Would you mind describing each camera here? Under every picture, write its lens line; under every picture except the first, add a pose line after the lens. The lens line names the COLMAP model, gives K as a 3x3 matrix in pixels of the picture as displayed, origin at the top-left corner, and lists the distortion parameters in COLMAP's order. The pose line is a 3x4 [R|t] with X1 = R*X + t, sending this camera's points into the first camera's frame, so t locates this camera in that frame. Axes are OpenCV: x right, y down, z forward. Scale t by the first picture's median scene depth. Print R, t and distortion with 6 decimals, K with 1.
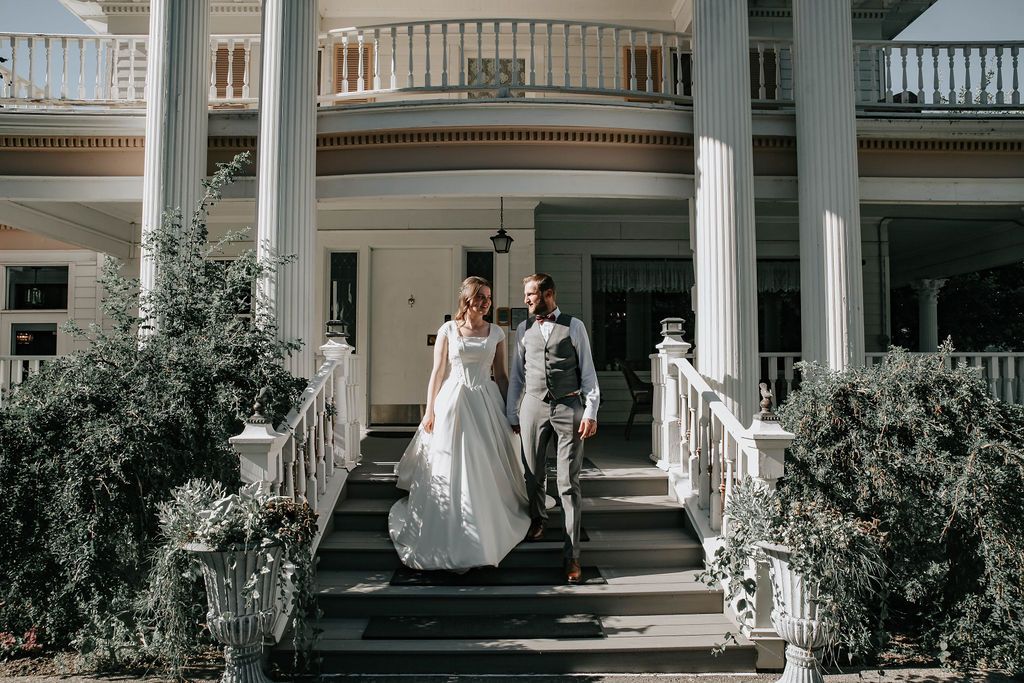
lens RADIAL K [[698.2, 0, 508.3], [0, 698.2, 345.5], [0, 0, 1]] dist [-0.106260, 0.079618]
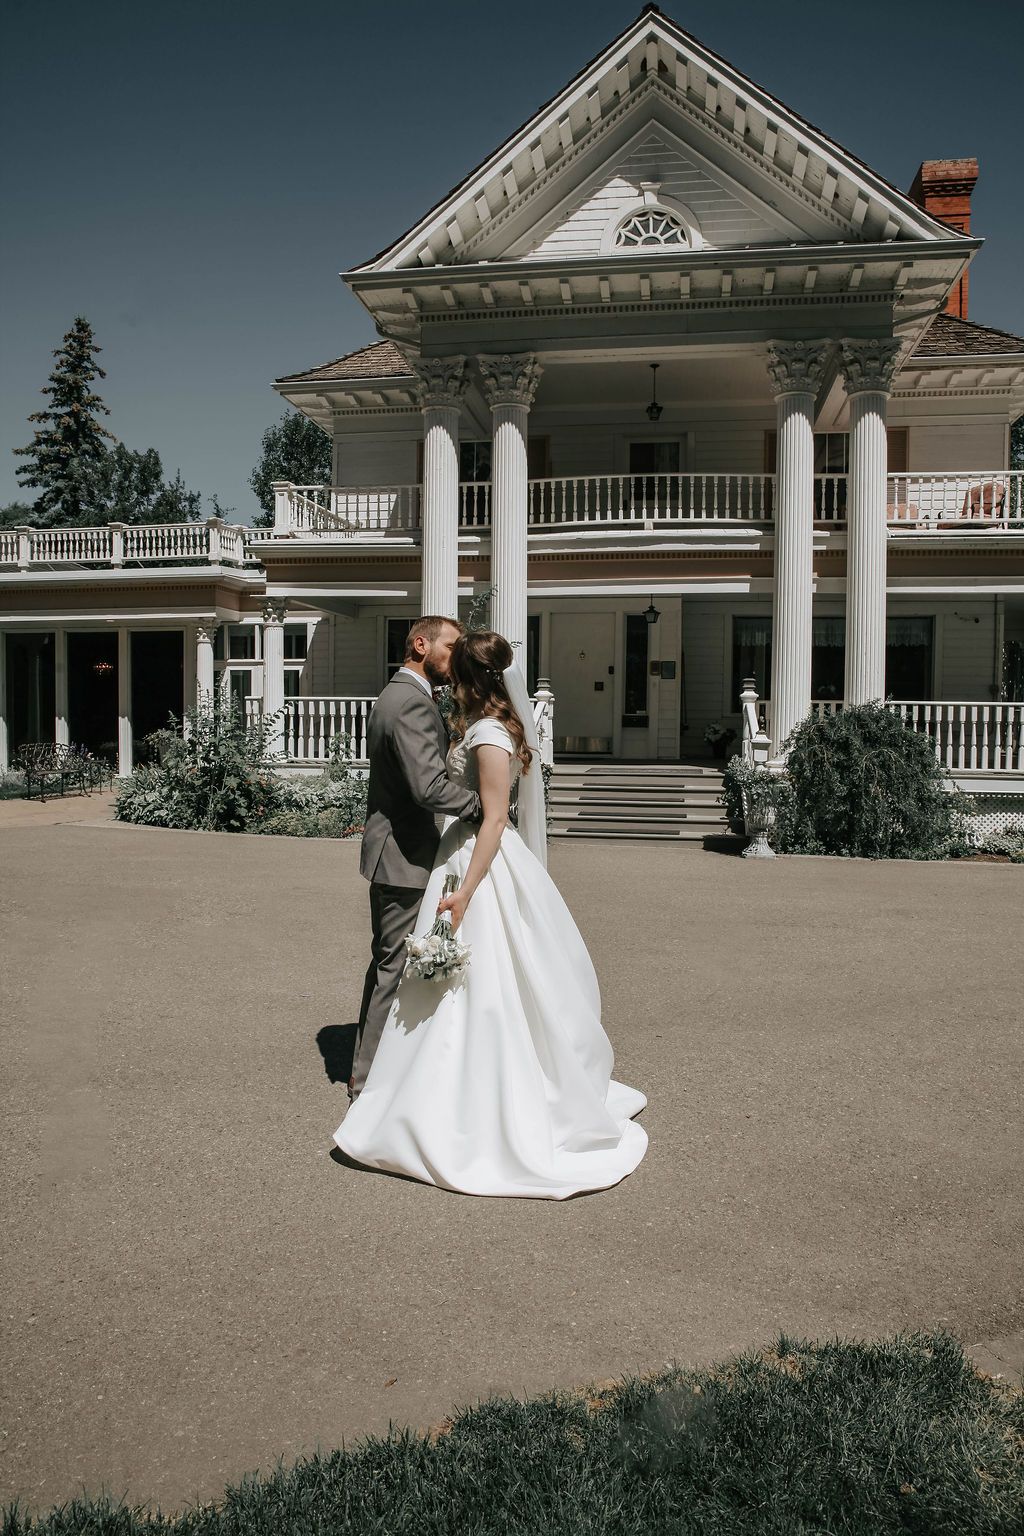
lens RADIAL K [[1067.3, 0, 514.2], [0, 1067.3, 776.4], [0, 0, 1]] dist [-0.110755, 0.097174]
pose [[0.986045, 0.021221, -0.165122, 0.056258], [-0.006196, 0.995833, 0.090981, -0.017431], [0.166365, -0.088688, 0.982068, -0.843214]]
